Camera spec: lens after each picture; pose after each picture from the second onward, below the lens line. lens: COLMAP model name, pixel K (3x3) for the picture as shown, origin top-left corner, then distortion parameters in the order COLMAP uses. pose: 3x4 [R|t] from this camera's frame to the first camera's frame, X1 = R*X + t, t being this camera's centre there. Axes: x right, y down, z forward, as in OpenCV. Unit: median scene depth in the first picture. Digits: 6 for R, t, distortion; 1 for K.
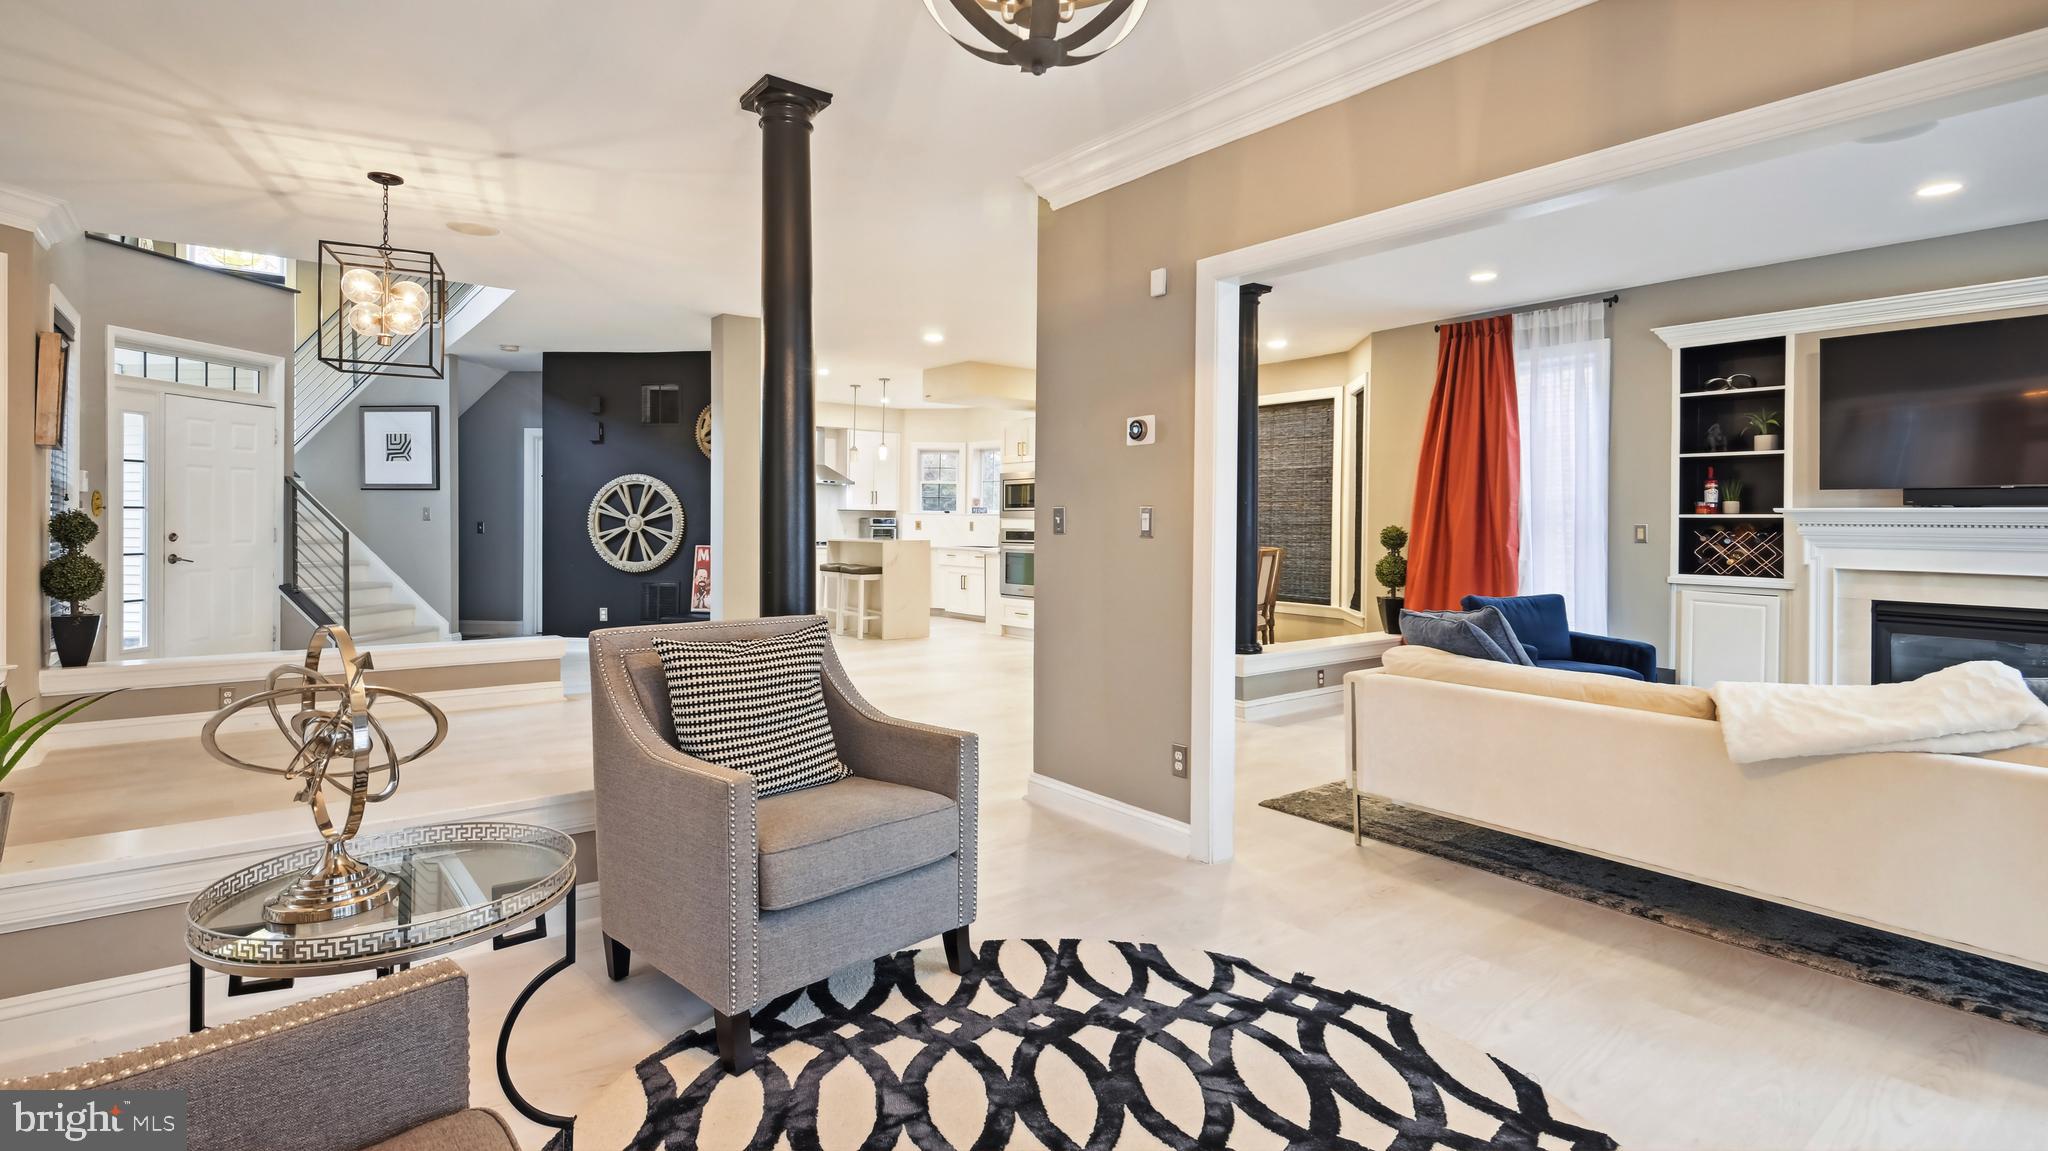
lens RADIAL K [[974.0, 0, 1024.0], [0, 974.0, 575.5], [0, 0, 1]] dist [0.032094, 0.000266]
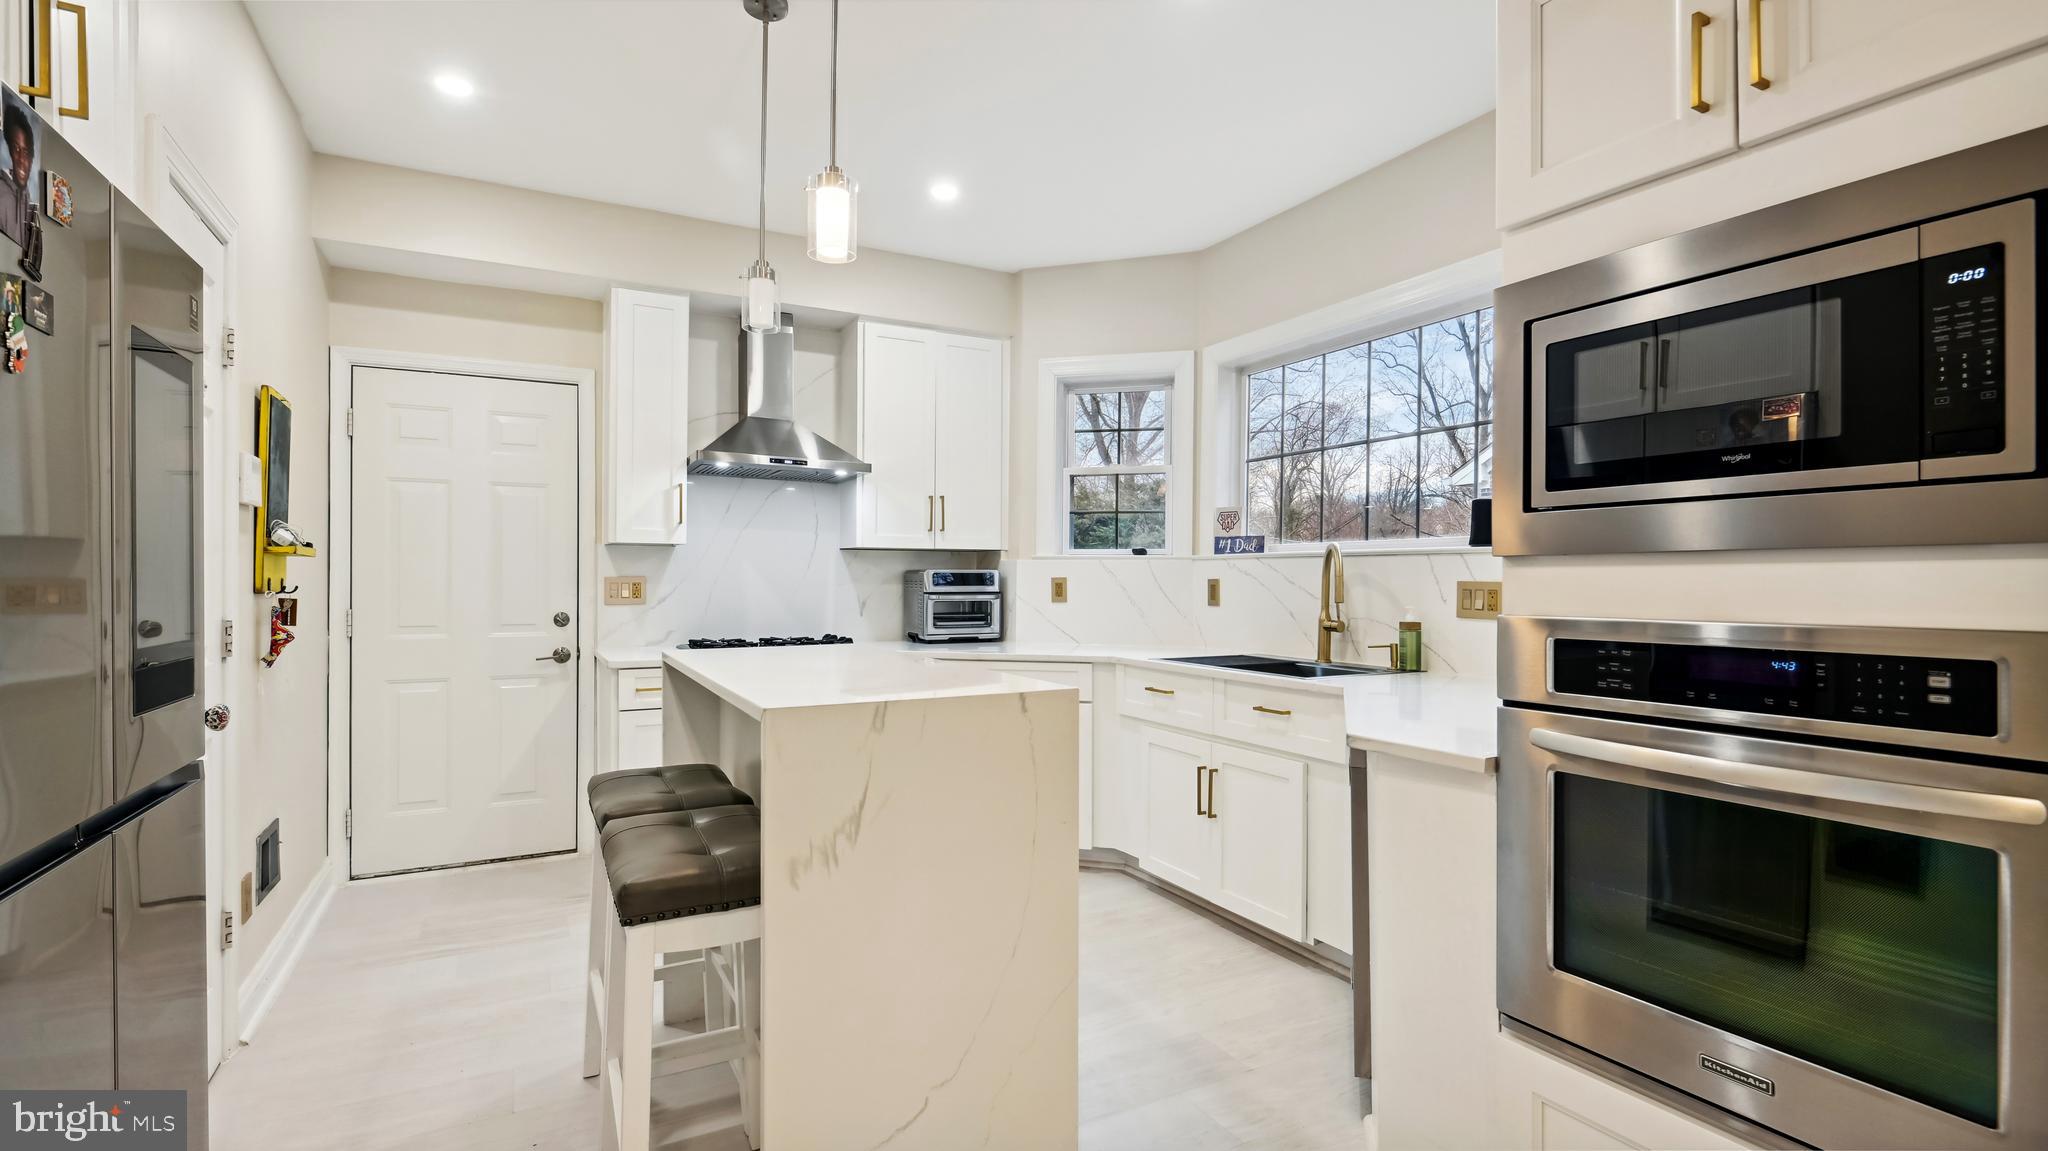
lens RADIAL K [[951.3, 0, 1024.0], [0, 951.3, 575.5], [0, 0, 1]] dist [-0.001394, 0.000482]
pose [[0.984935, -0.007743, -0.172750, -0.090417], [-0.002379, 0.998296, -0.058304, -0.054357], [0.172907, 0.057837, 0.983239, 0.975134]]
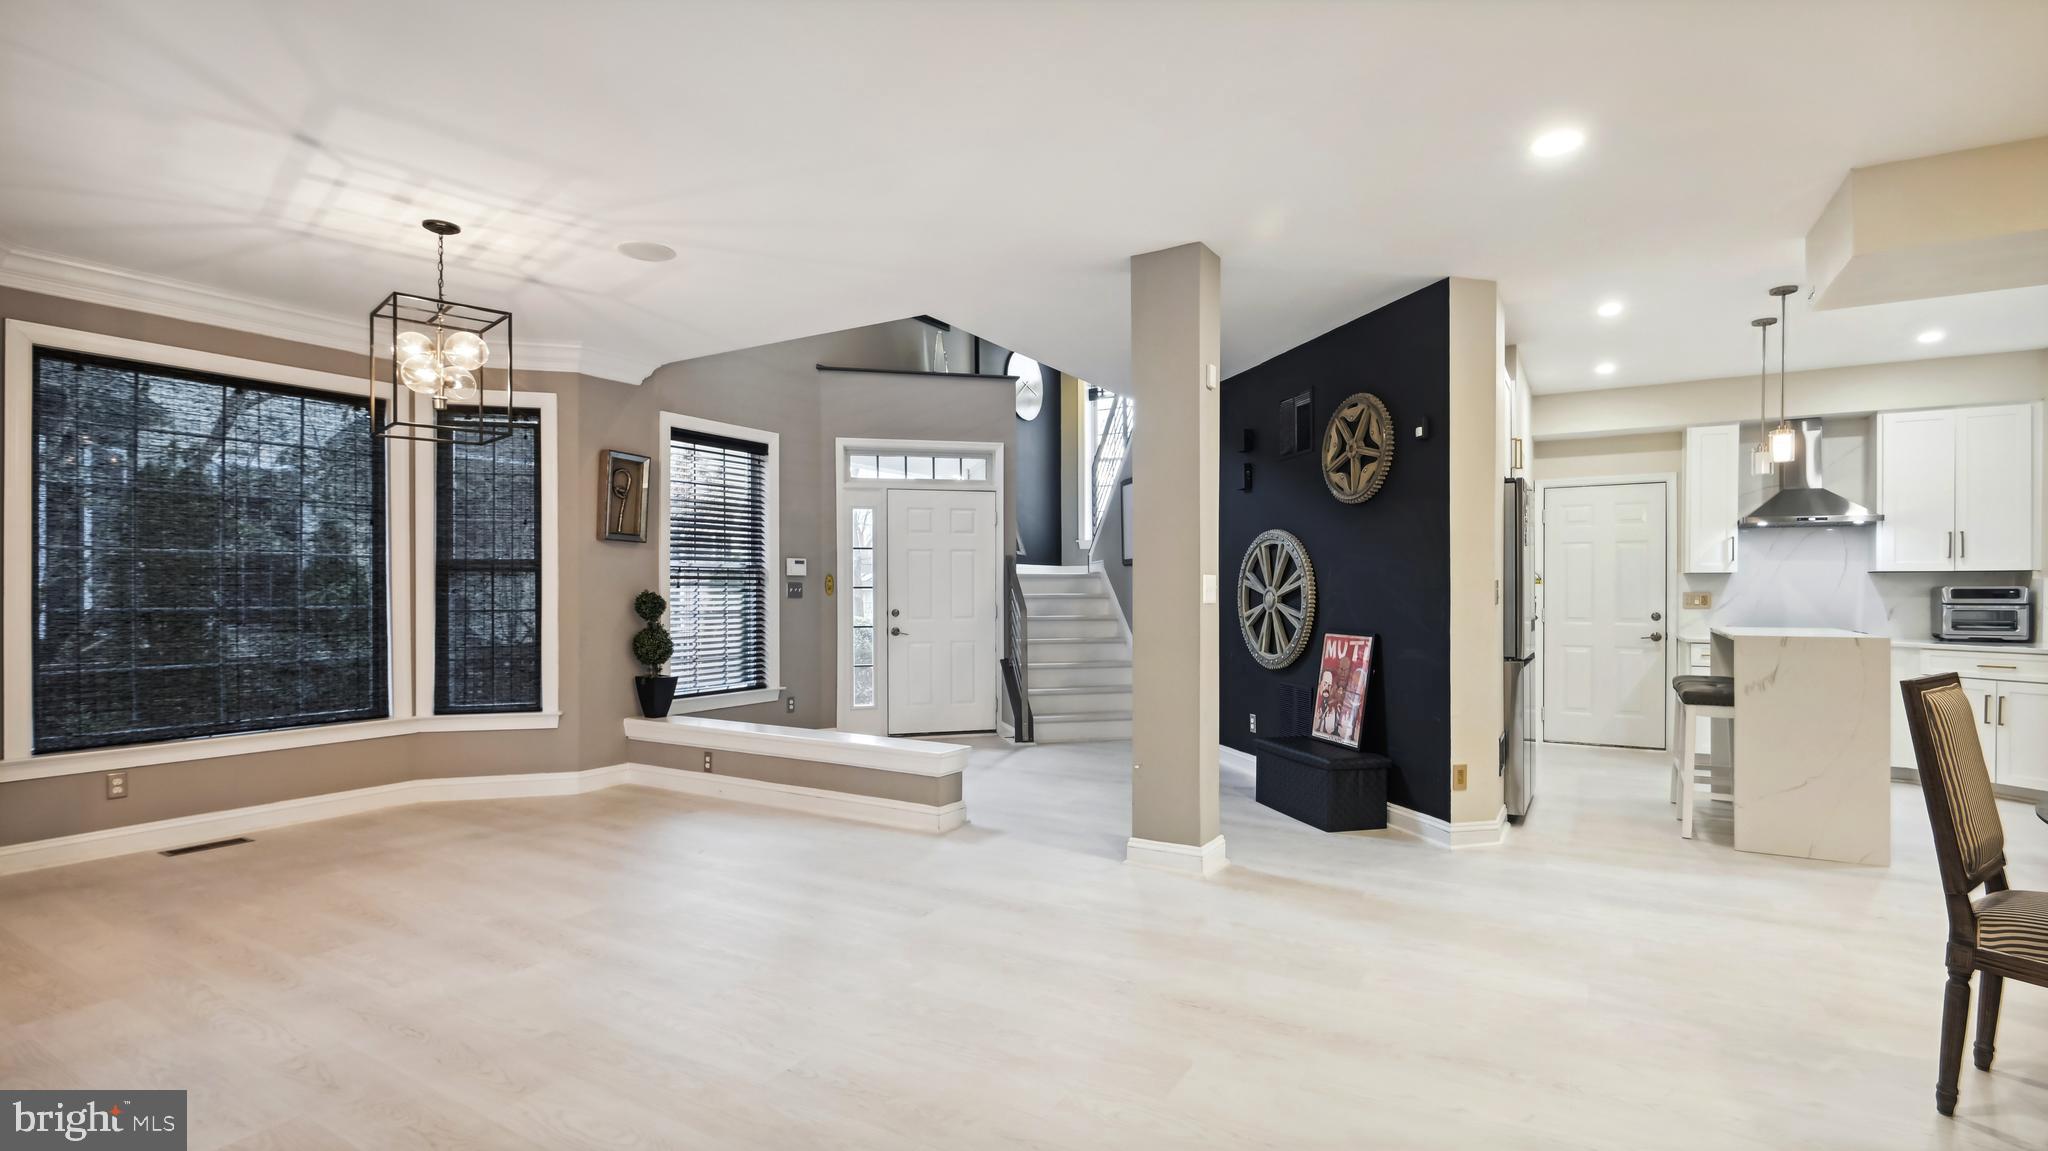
lens RADIAL K [[962.5, 0, 1014.5], [0, 962.5, 596.6], [0, 0, 1]] dist [-0.004314, 0.000209]
pose [[0.357908, -0.003959, -0.933748, 0.182866], [-0.048593, 0.998557, -0.022860, -0.030566], [0.932492, 0.053555, 0.357199, 0.580103]]
